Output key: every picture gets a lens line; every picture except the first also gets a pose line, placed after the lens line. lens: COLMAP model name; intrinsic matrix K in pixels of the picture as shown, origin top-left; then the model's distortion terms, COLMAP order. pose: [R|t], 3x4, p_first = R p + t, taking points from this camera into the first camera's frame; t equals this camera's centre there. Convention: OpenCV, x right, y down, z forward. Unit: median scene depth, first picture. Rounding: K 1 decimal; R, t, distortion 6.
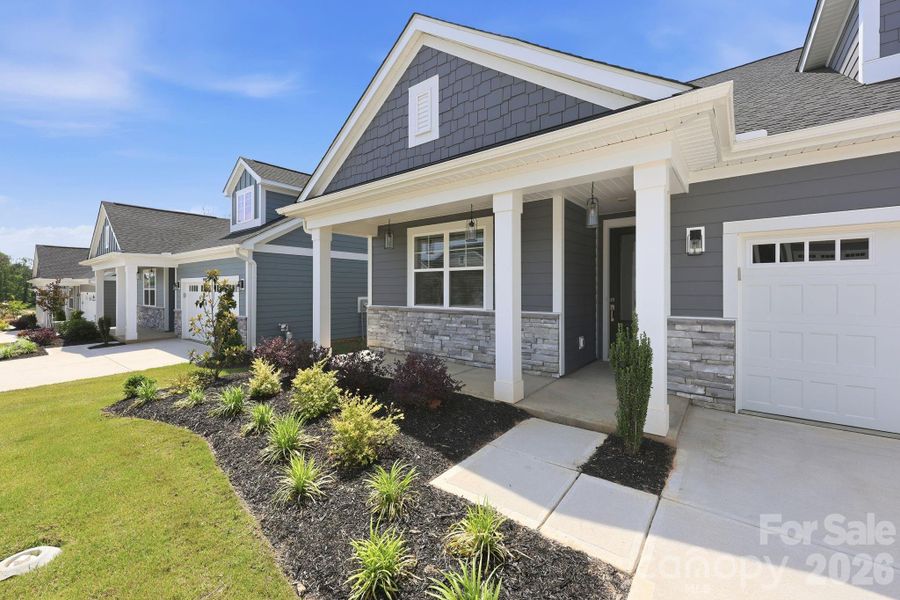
lens RADIAL K [[365.6, 0, 447.5], [0, 365.6, 289.9], [0, 0, 1]] dist [-0.000244, -0.000312]
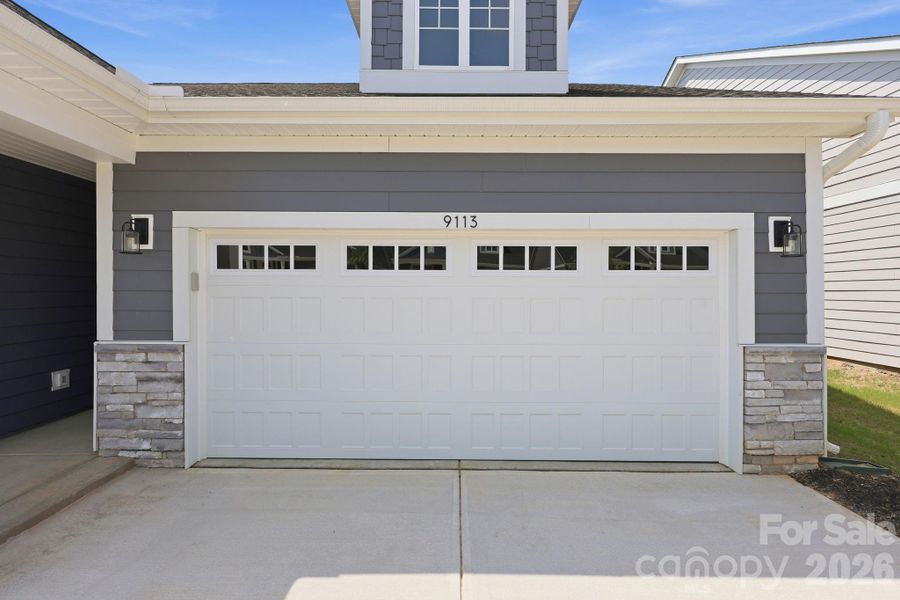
lens RADIAL K [[365.6, 0, 447.5], [0, 365.6, 289.9], [0, 0, 1]] dist [-0.000244, -0.000312]
pose [[0.792867, 0.006706, 0.609358, 0.541795], [-0.005490, 0.999977, -0.003862, -0.019514], [-0.609370, -0.000284, 0.792886, 0.059606]]
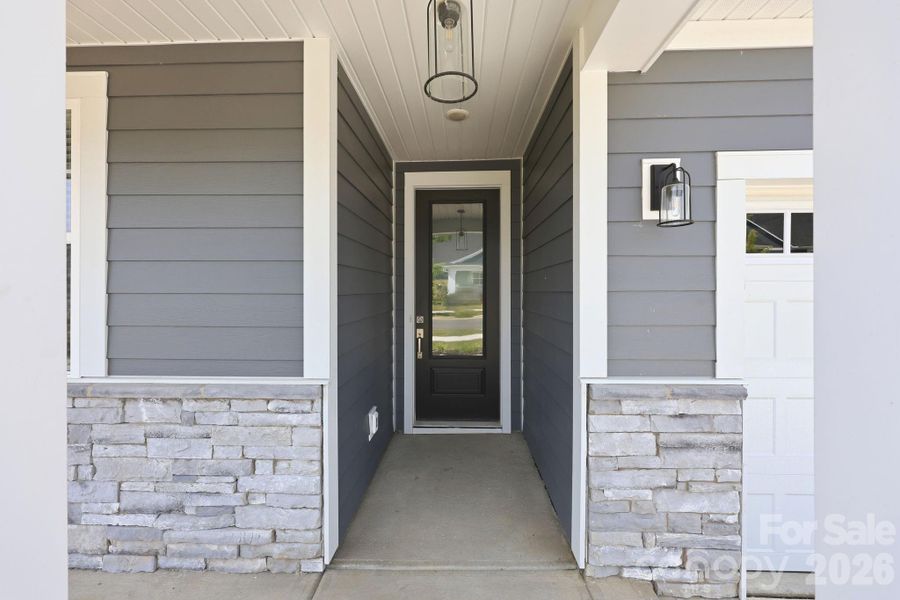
lens RADIAL K [[365.6, 0, 447.5], [0, 365.6, 289.9], [0, 0, 1]] dist [-0.000244, -0.000312]
pose [[0.806146, 0.000786, 0.591716, 0.184653], [0.000946, 0.999996, -0.002617, -0.018265], [-0.591716, 0.002670, 0.806142, 0.614981]]
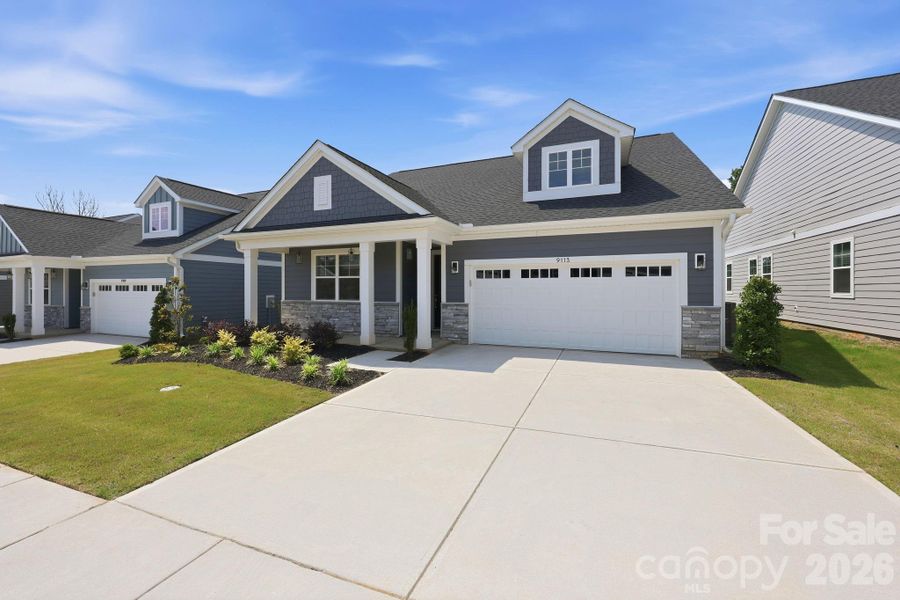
lens RADIAL K [[365.6, 0, 447.5], [0, 365.6, 289.9], [0, 0, 1]] dist [-0.000244, -0.000312]
pose [[0.963519, 0.001047, 0.267638, 0.041216], [-0.001431, 0.999998, 0.001238, -0.003106], [-0.267636, -0.001575, 0.963519, -0.820283]]
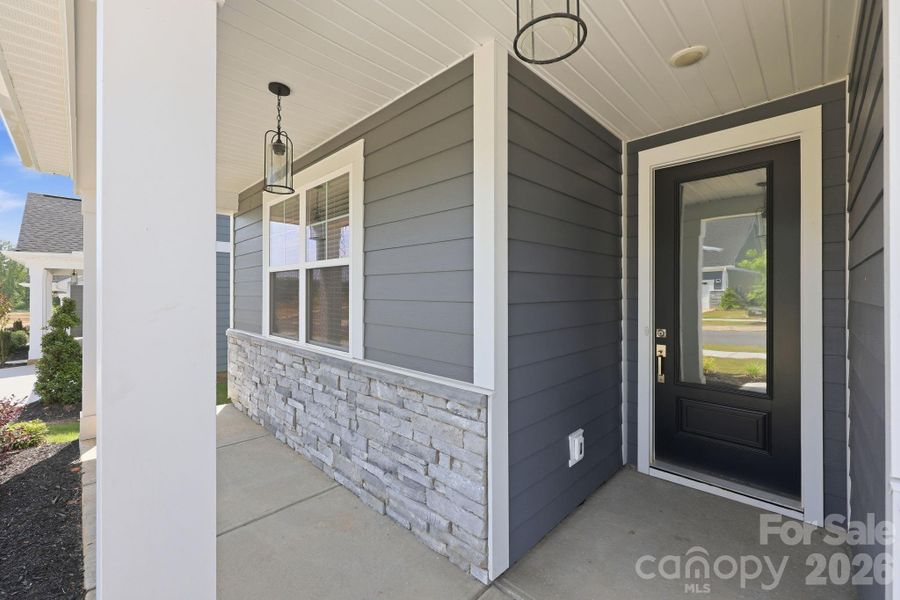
lens RADIAL K [[370.3, 0, 447.3], [0, 370.3, 291.2], [0, 0, 1]] dist [0.001537, 0.000301]
pose [[0.993496, -0.001613, -0.113858, 0.287572], [0.001333, 0.999996, -0.002528, -0.024976], [0.113862, 0.002360, 0.993494, 0.616654]]
